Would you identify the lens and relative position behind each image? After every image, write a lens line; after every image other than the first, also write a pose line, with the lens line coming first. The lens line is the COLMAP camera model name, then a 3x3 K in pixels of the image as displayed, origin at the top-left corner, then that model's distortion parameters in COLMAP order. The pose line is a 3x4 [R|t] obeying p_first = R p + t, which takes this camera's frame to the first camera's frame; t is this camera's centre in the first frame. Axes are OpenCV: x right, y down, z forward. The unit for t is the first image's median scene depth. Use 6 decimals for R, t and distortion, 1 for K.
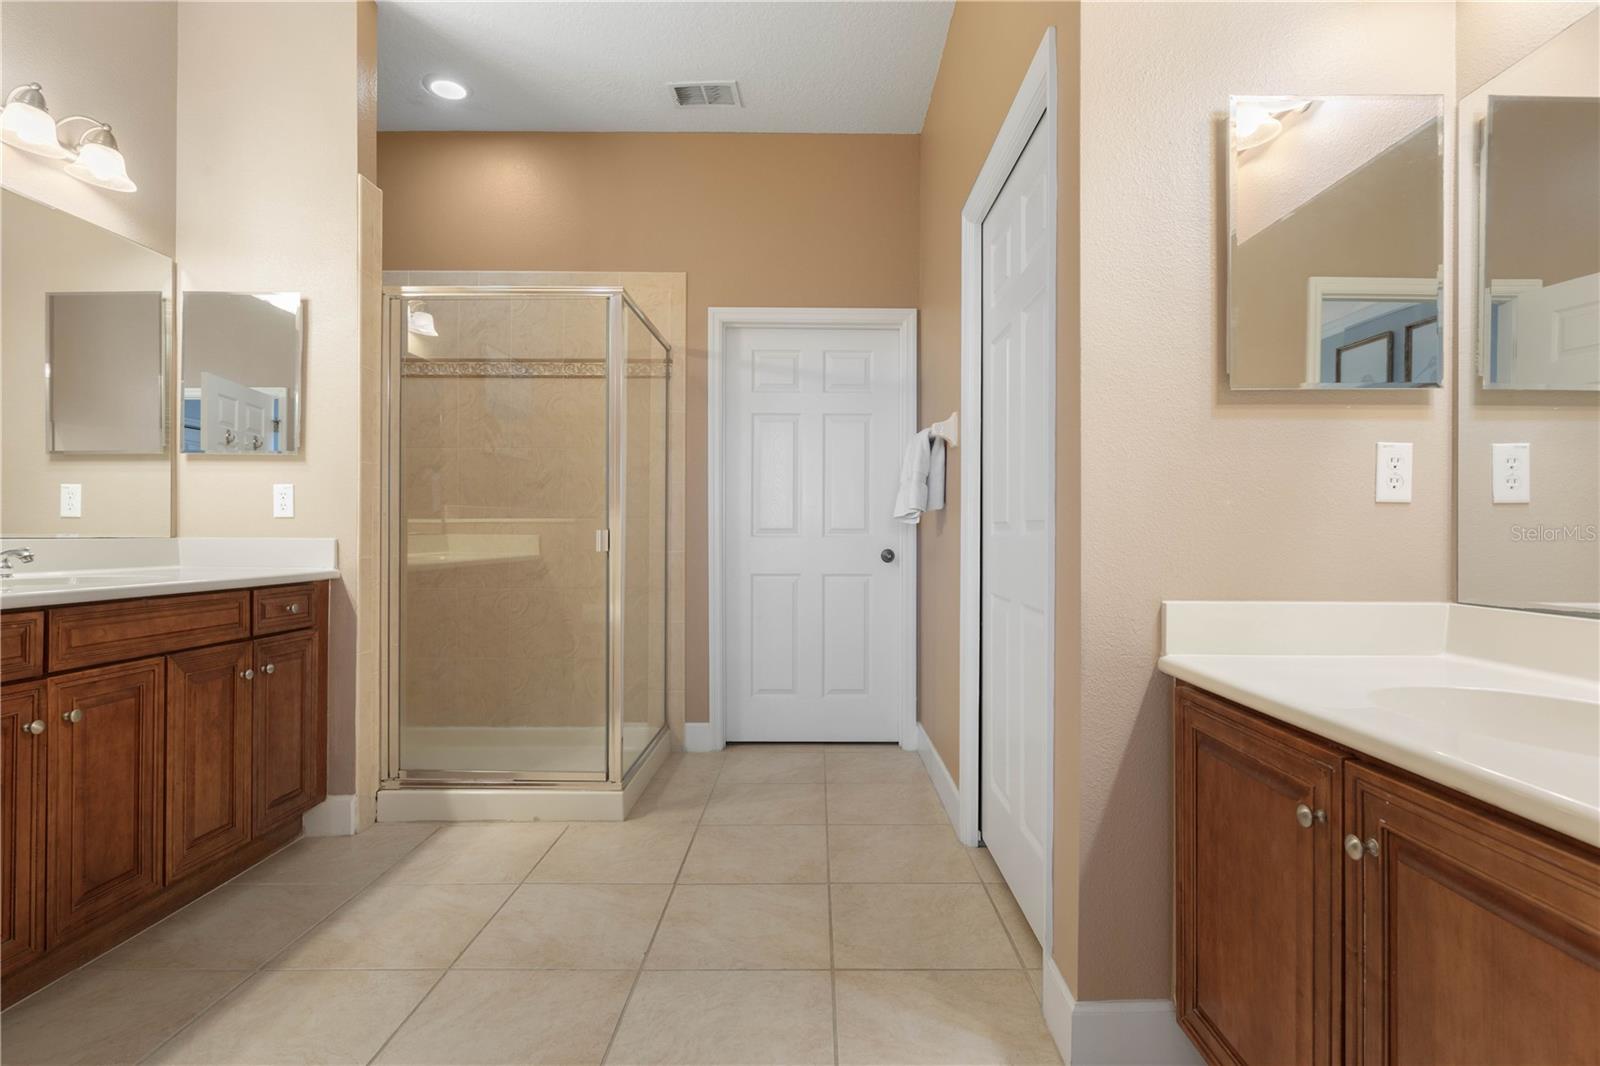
lens RADIAL K [[775.5, 0, 813.5], [0, 775.5, 533.9], [0, 0, 1]] dist [-0.001999, -0.002016]
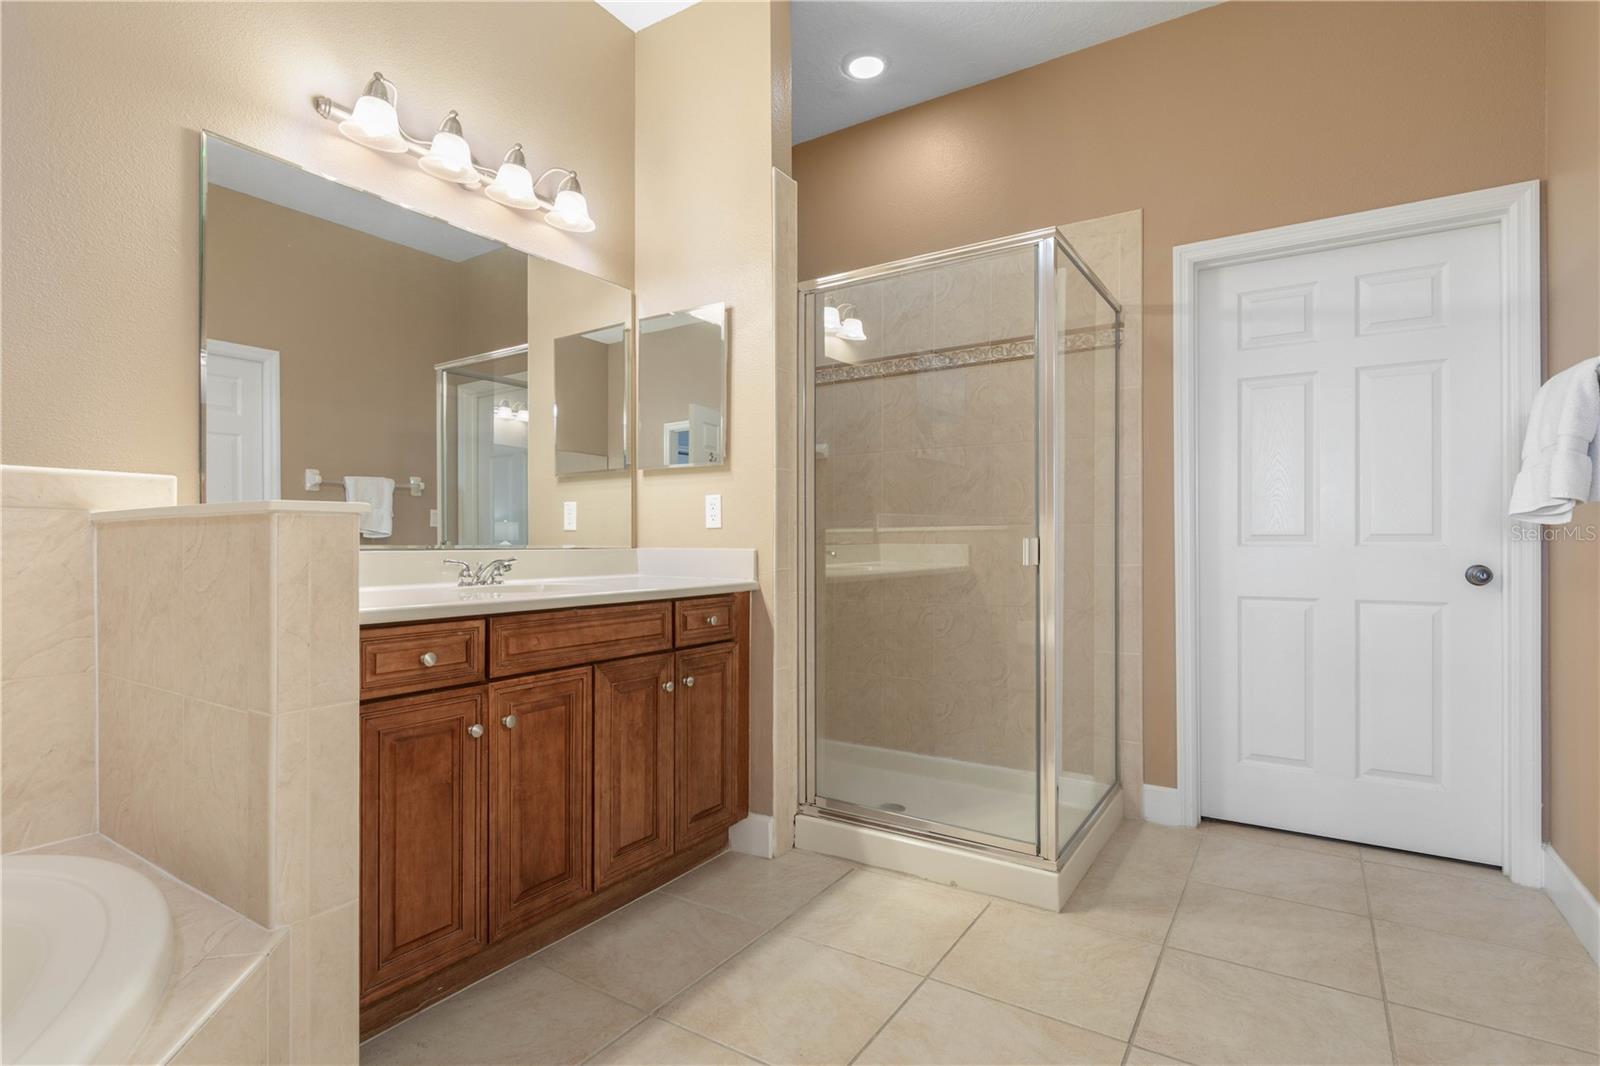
lens RADIAL K [[775.5, 0, 804.1], [0, 775.5, 543.6], [0, 0, 1]] dist [-0.001999, -0.002016]
pose [[0.840371, -0.003826, -0.541998, -0.037001], [0.004566, 0.999990, 0.000020, -0.000594], [0.541992, -0.002491, 0.840380, 0.206773]]
